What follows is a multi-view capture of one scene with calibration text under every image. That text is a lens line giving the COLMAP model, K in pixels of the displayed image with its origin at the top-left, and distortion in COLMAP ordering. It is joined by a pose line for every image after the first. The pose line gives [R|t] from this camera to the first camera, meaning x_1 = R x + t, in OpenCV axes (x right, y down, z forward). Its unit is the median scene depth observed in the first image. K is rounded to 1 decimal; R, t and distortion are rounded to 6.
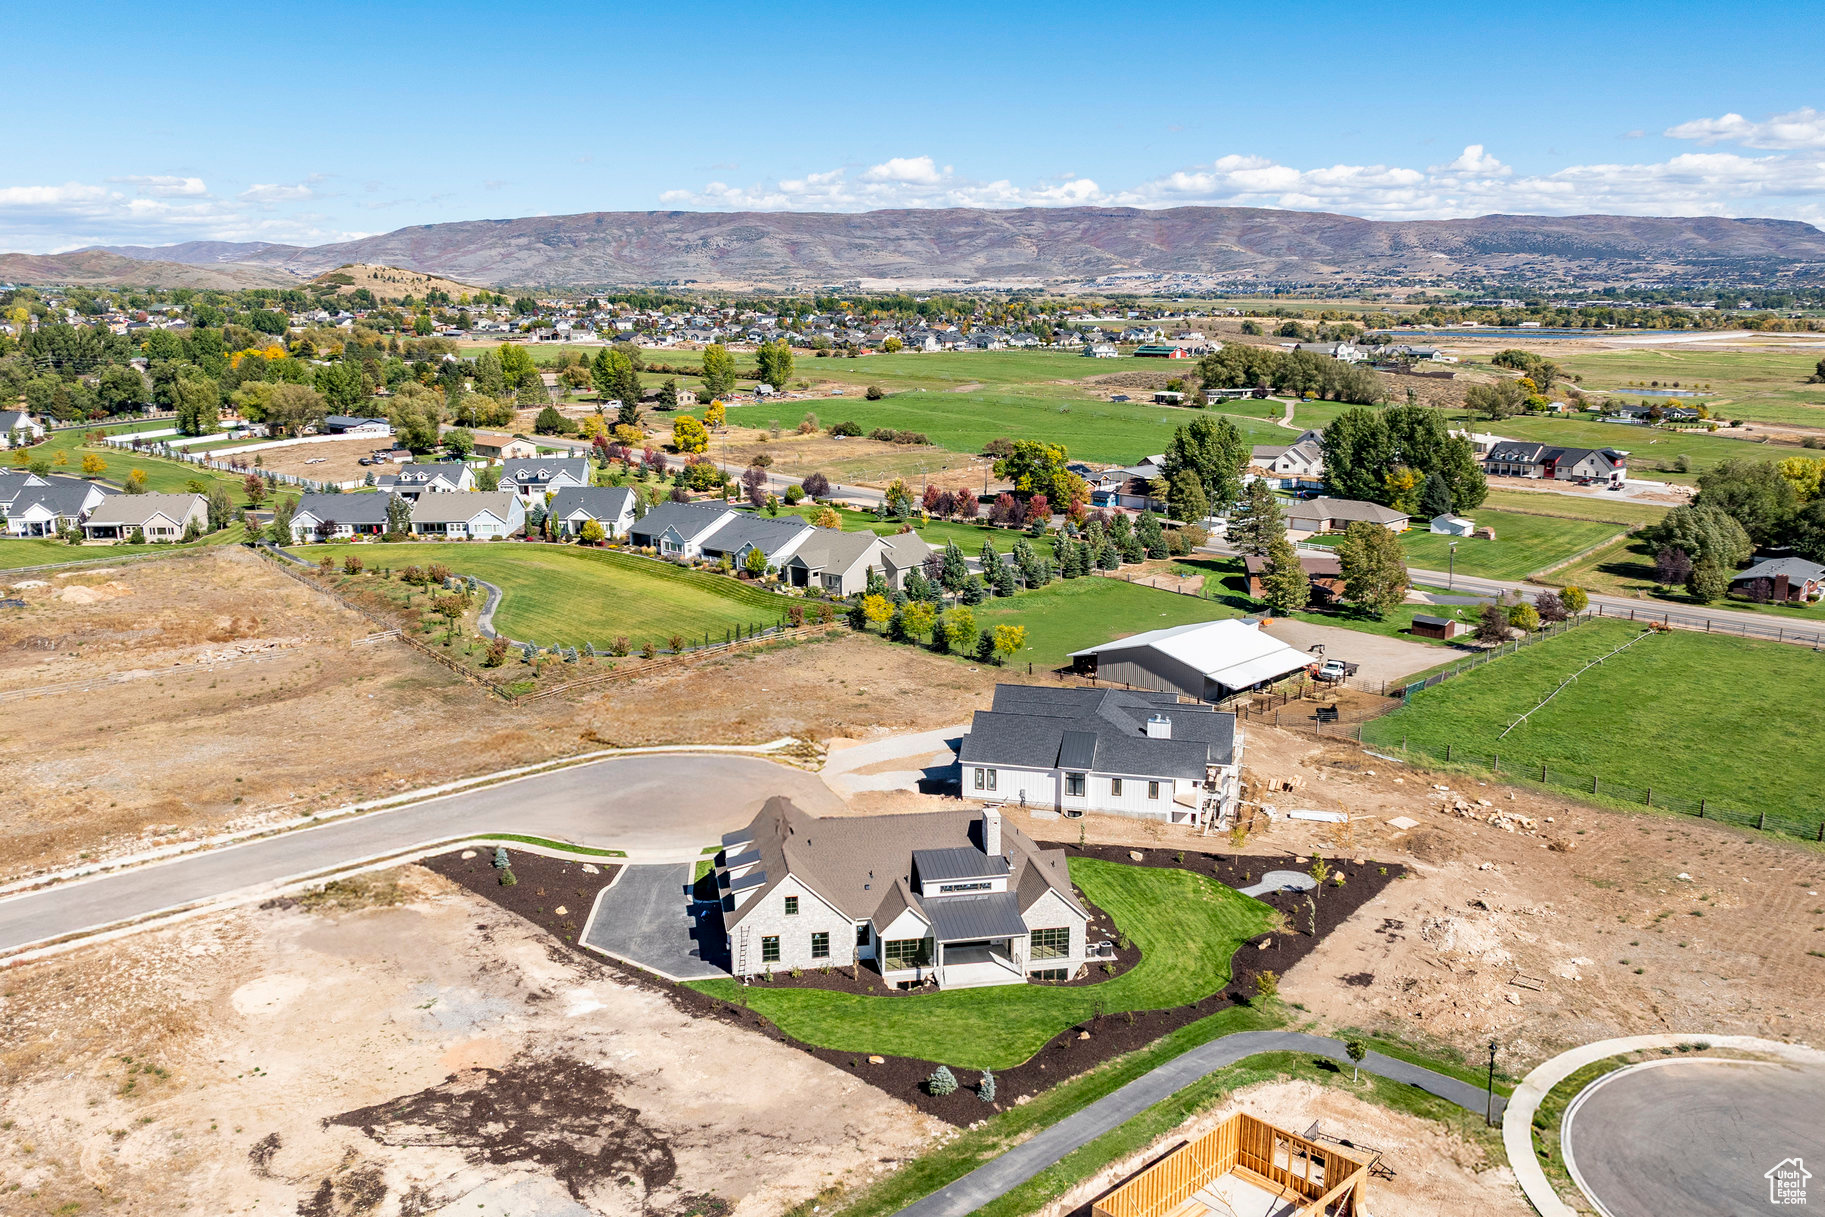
lens RADIAL K [[1543.5, 0, 902.3], [0, 1543.5, 608.1], [0, 0, 1]] dist [-0.035203, -0.008001]
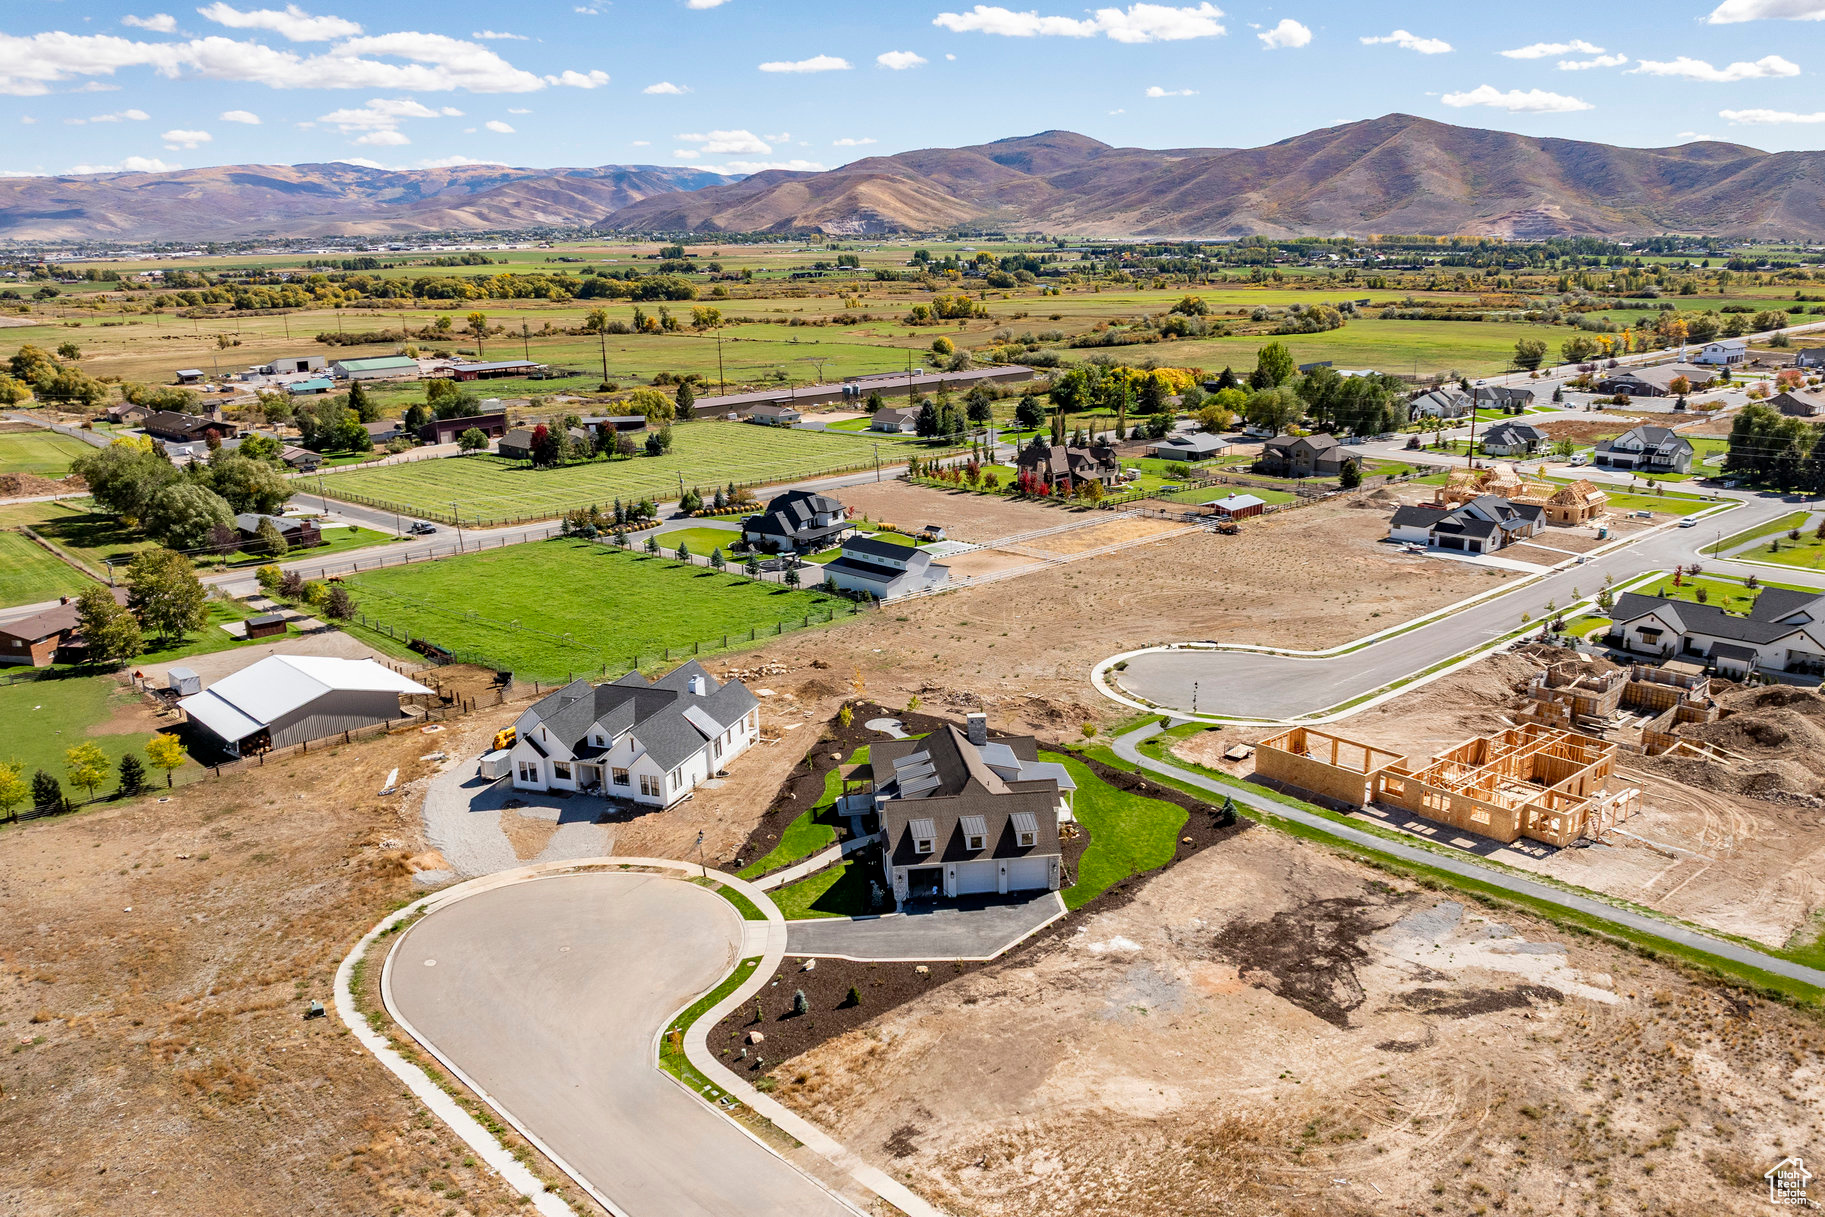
lens RADIAL K [[1413.4, 0, 912.5], [0, 1413.4, 608.5], [0, 0, 1]] dist [-0.003233, -0.063888]
pose [[0.061713, -0.255301, 0.964890, -0.942796], [0.221323, 0.946166, 0.236191, -0.218581], [-0.973246, 0.198977, 0.114895, 0.769133]]
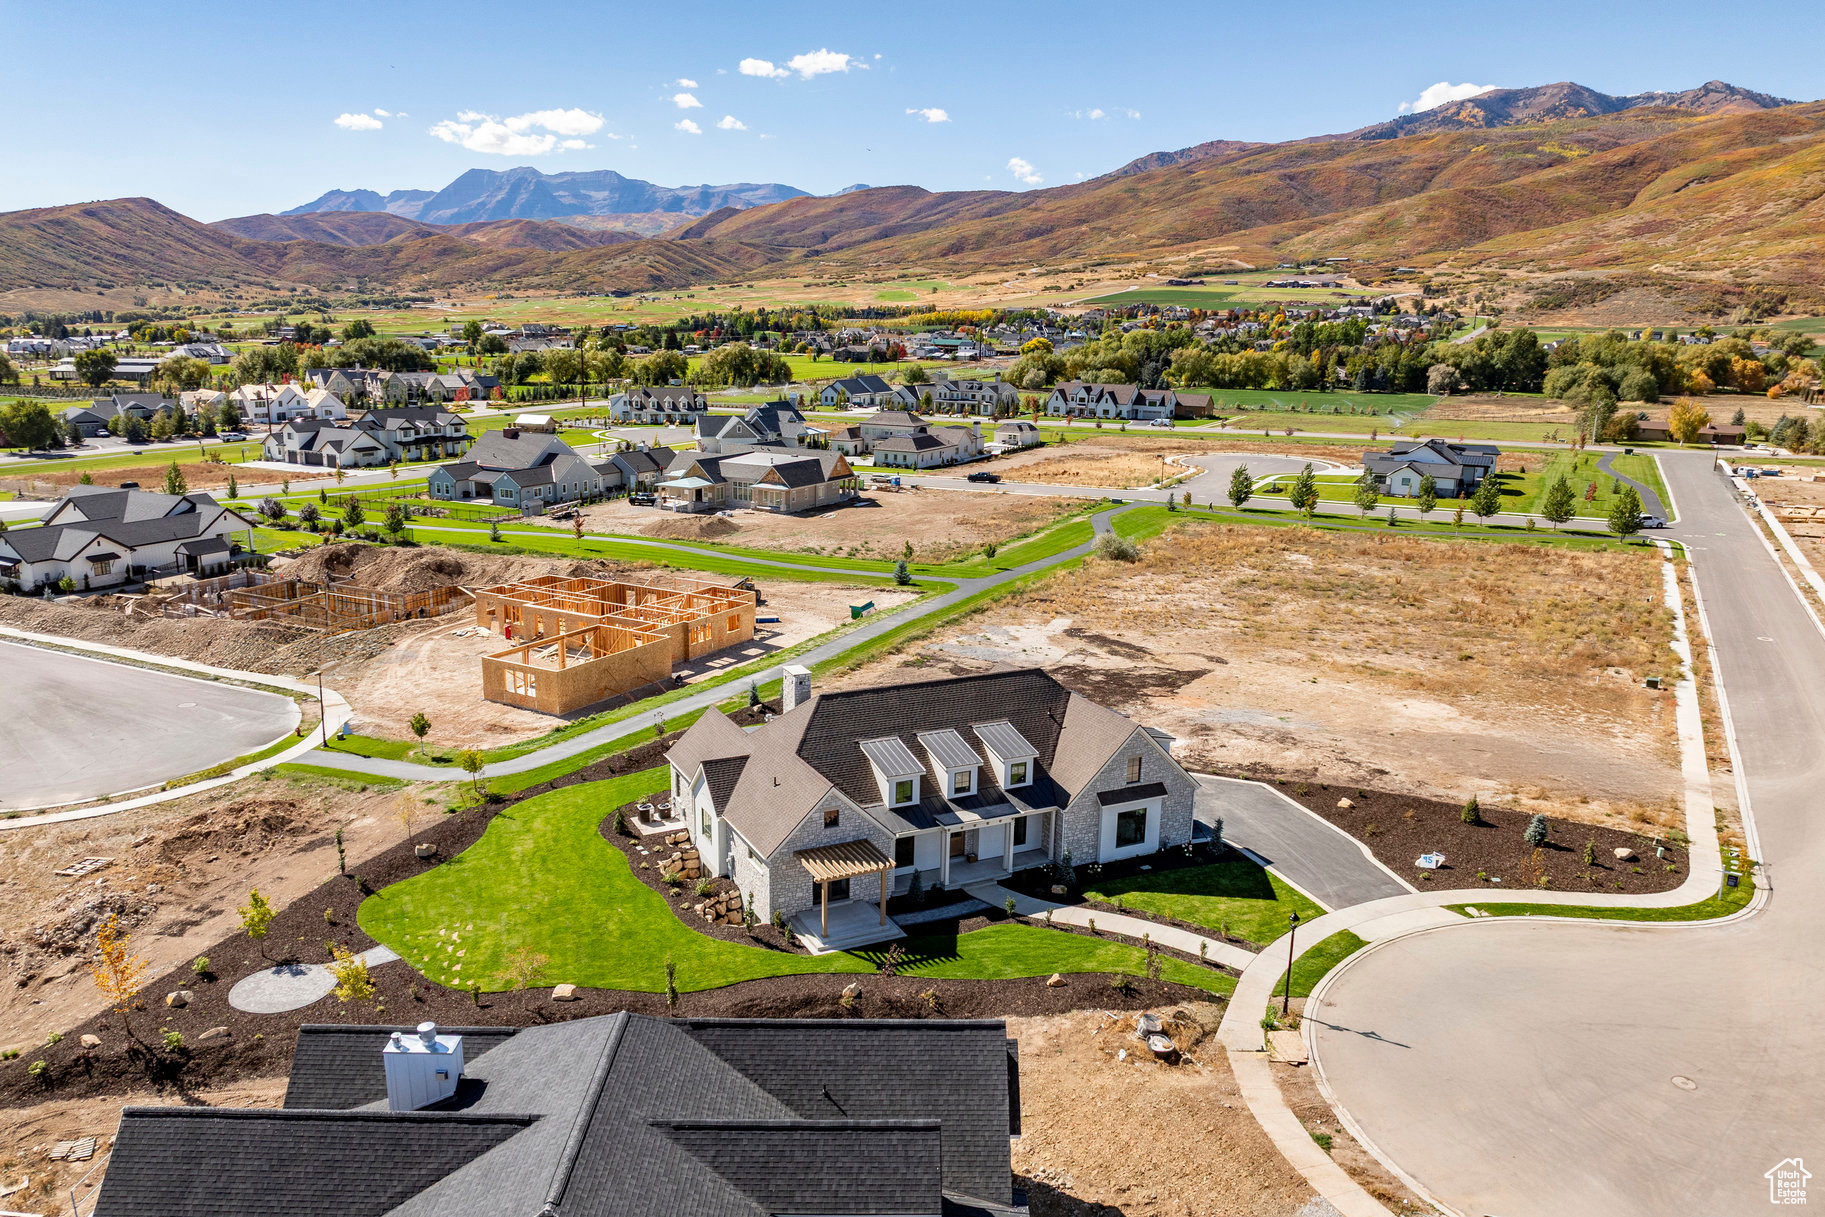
lens RADIAL K [[1338.3, 0, 907.1], [0, 1338.3, 606.6], [0, 0, 1]] dist [-0.035825, 0.008009]
pose [[-0.961718, 0.042649, -0.270702, 0.156206], [-0.073158, 0.912009, 0.403594, -0.138150], [0.264095, 0.407948, -0.873975, 1.346292]]
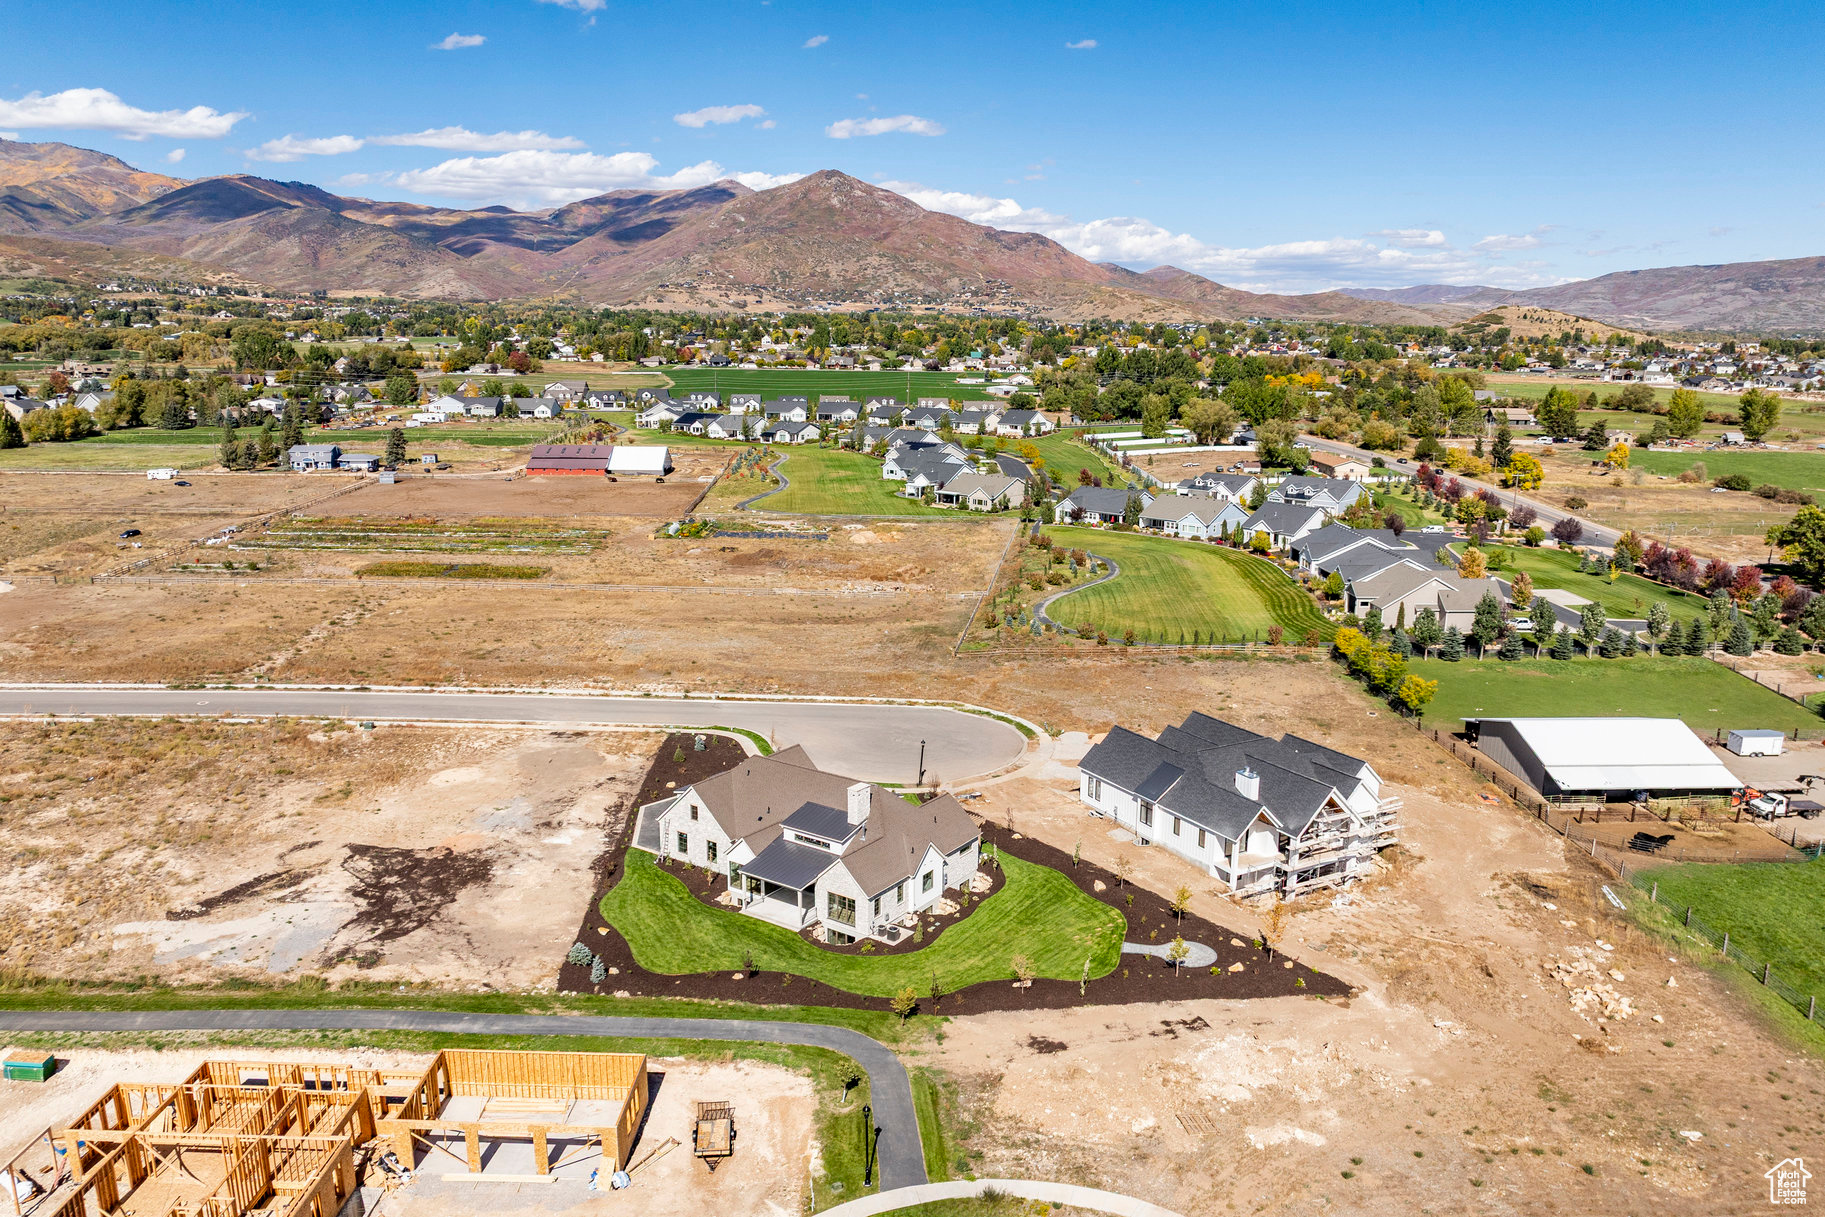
lens RADIAL K [[1345.4, 0, 917.9], [0, 1345.4, 601.9], [0, 0, 1]] dist [-0.034257, -0.002220]
pose [[0.705959, 0.151828, -0.691787, 0.643064], [-0.153418, 0.986343, 0.059914, -0.056987], [0.691436, 0.063835, 0.719611, 0.268460]]
